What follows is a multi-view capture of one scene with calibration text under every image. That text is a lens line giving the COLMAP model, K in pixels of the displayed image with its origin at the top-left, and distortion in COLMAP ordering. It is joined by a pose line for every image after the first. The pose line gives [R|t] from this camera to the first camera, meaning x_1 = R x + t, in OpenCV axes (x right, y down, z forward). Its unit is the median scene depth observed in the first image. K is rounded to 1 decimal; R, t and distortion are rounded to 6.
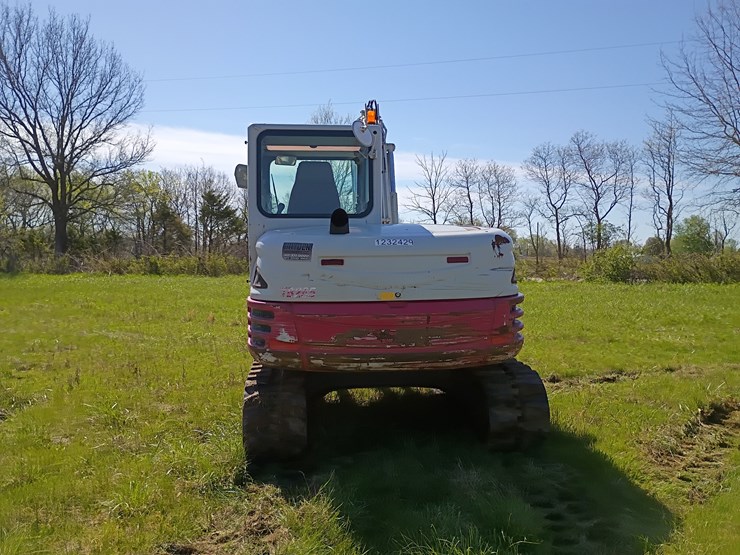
lens RADIAL K [[650.7, 0, 376.0], [0, 650.7, 274.1], [0, 0, 1]] dist [0.060100, -0.091580]
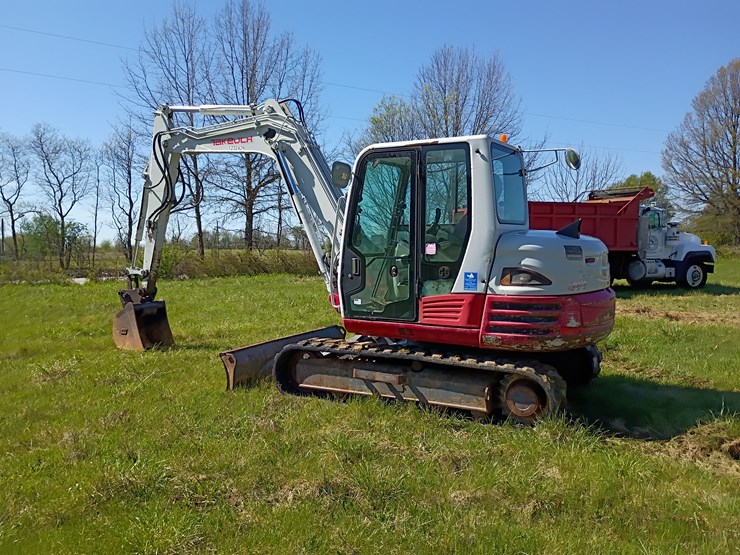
lens RADIAL K [[639.5, 0, 363.6], [0, 639.5, 291.9], [0, 0, 1]] dist [0.035174, -0.011143]
pose [[0.577688, -0.067167, 0.813489, -1.259651], [0.041260, 0.997738, 0.053079, -0.039117], [-0.815214, 0.002901, 0.579153, 0.586116]]
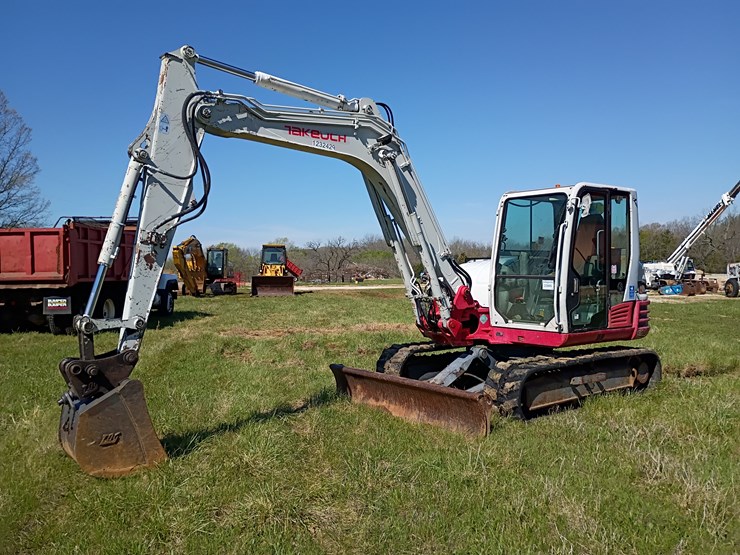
lens RADIAL K [[631.1, 0, 376.5], [0, 631.1, 278.9], [0, 0, 1]] dist [0.040550, -0.003875]
pose [[-0.545383, -0.011256, 0.838112, -1.185033], [0.050398, 0.997660, 0.046194, -0.126783], [-0.836671, 0.067432, -0.543539, 2.477741]]
